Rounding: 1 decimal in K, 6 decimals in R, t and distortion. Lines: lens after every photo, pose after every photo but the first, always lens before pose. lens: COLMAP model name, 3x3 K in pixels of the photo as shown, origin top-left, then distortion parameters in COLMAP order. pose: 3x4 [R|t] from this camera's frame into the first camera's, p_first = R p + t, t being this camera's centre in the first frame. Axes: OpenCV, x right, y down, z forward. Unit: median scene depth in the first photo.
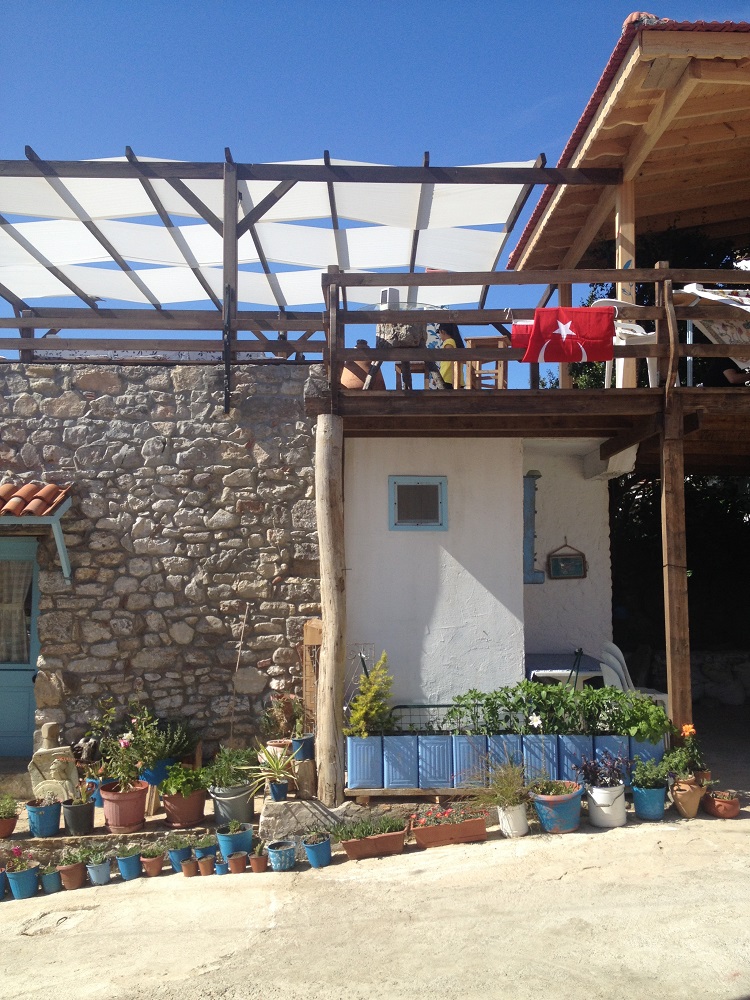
lens RADIAL K [[959.3, 0, 375.0], [0, 959.3, 500.0], [0, 0, 1]] dist [0.149924, -0.307110]
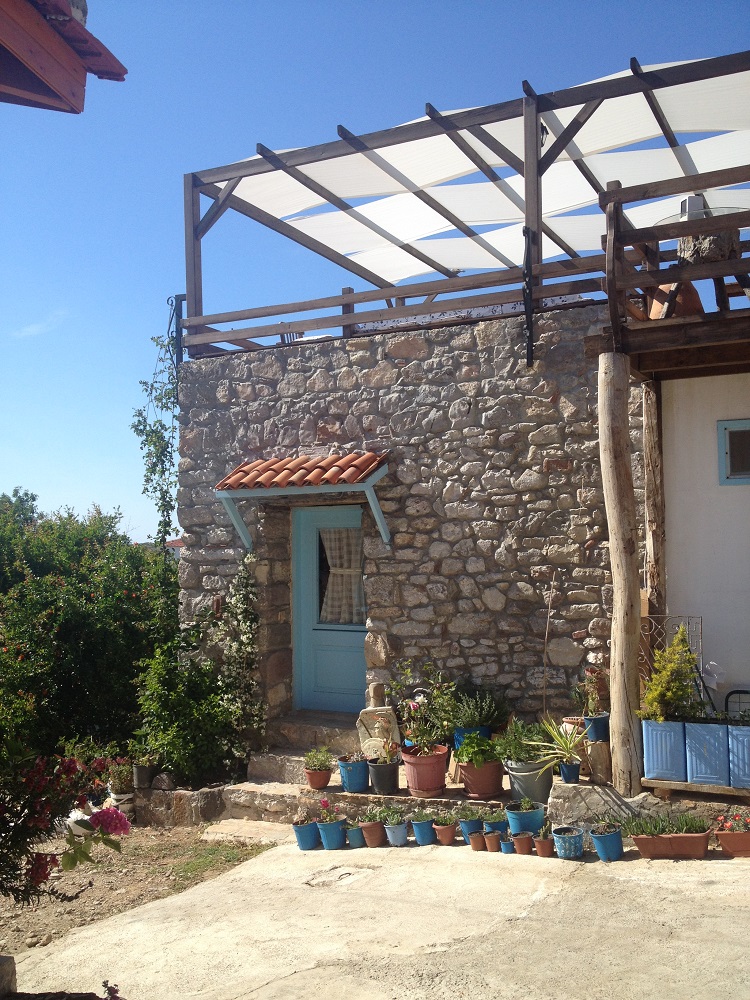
lens RADIAL K [[959.3, 0, 375.0], [0, 959.3, 500.0], [0, 0, 1]] dist [0.149924, -0.307110]
pose [[0.884583, -0.032518, -0.465248, 0.145838], [0.043889, 0.998943, 0.013627, 0.020248], [0.464313, -0.032473, 0.885076, 0.097255]]
